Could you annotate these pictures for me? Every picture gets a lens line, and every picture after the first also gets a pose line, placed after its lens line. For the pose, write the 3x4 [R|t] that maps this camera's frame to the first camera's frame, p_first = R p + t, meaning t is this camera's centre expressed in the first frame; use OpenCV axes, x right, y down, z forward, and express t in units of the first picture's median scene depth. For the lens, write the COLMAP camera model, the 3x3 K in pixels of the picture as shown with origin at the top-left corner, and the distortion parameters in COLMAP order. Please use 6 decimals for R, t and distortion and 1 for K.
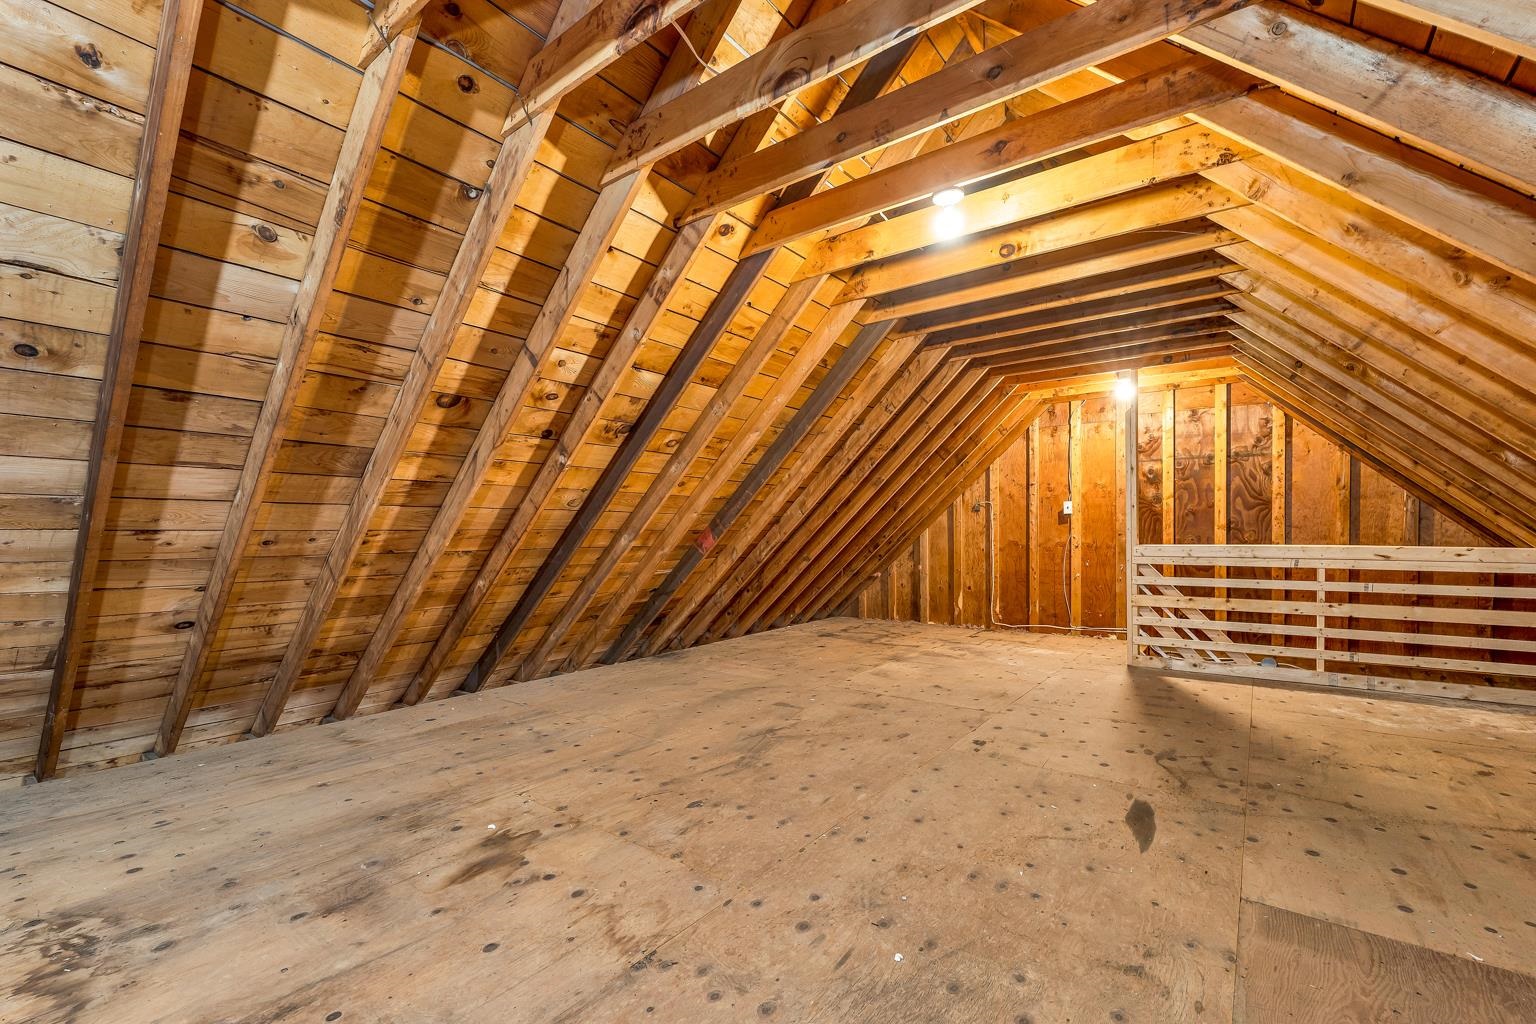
lens RADIAL K [[667.7, 0, 767.4], [0, 667.7, 523.4], [0, 0, 1]] dist [0.000595, 0.000106]
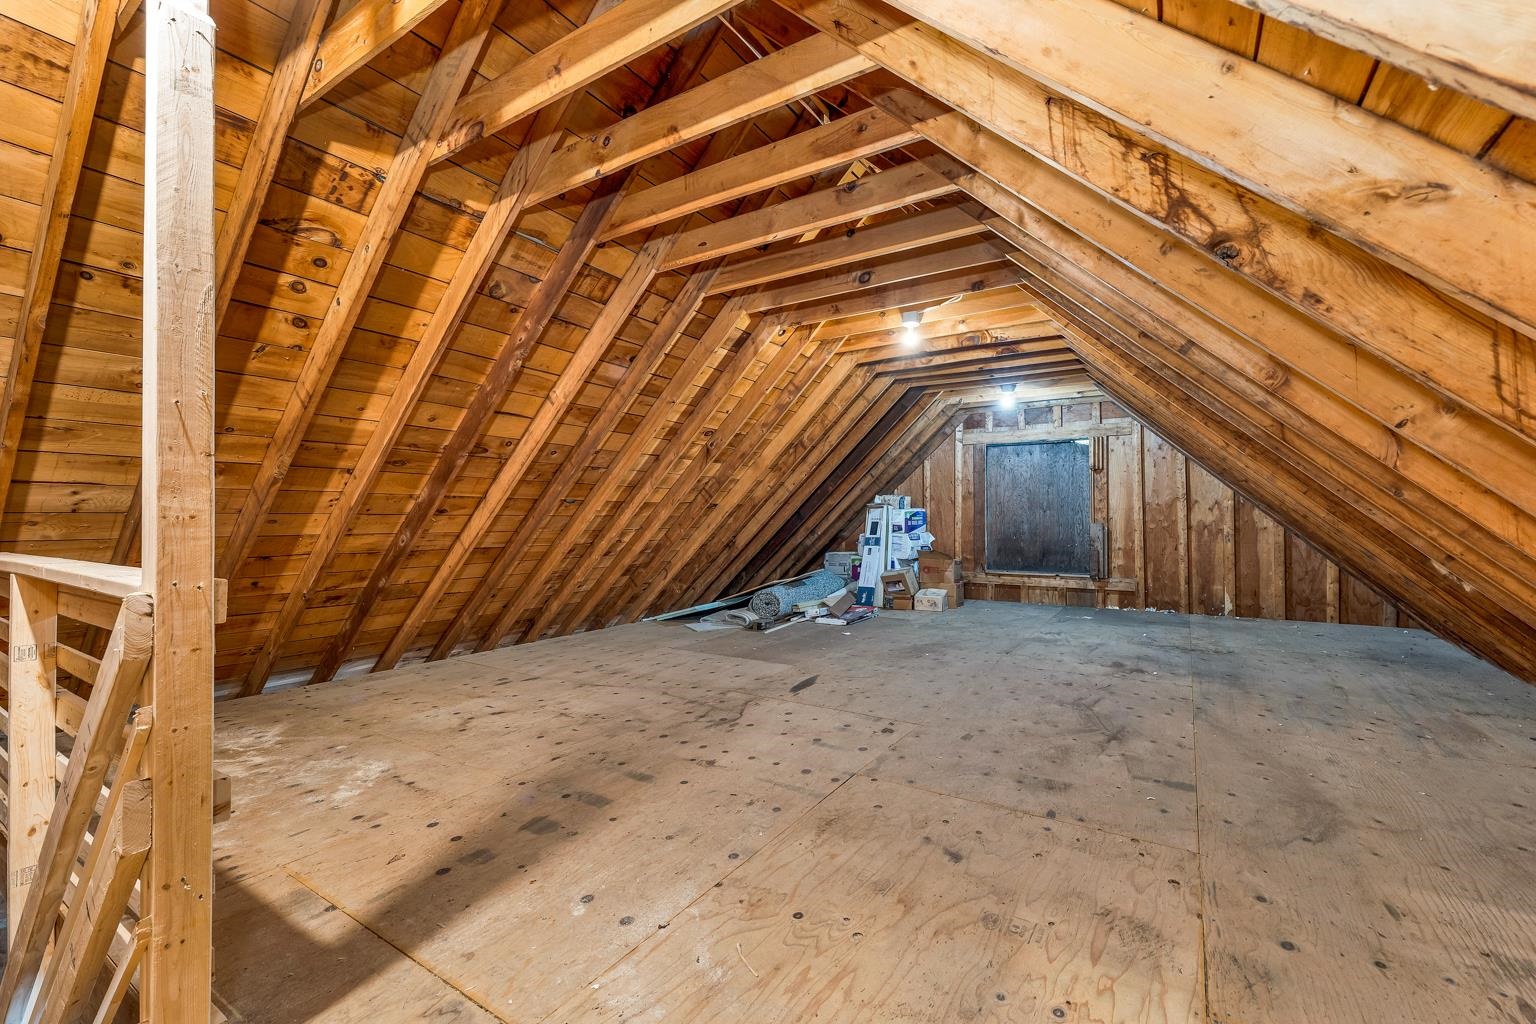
lens RADIAL K [[667.7, 0, 768.8], [0, 667.7, 514.0], [0, 0, 1]] dist [0.000595, 0.000106]
pose [[-0.997373, 0.008097, -0.071983, 0.542830], [0.009200, 0.999845, -0.015002, 0.019656], [0.071851, -0.015625, -0.997293, 1.910487]]
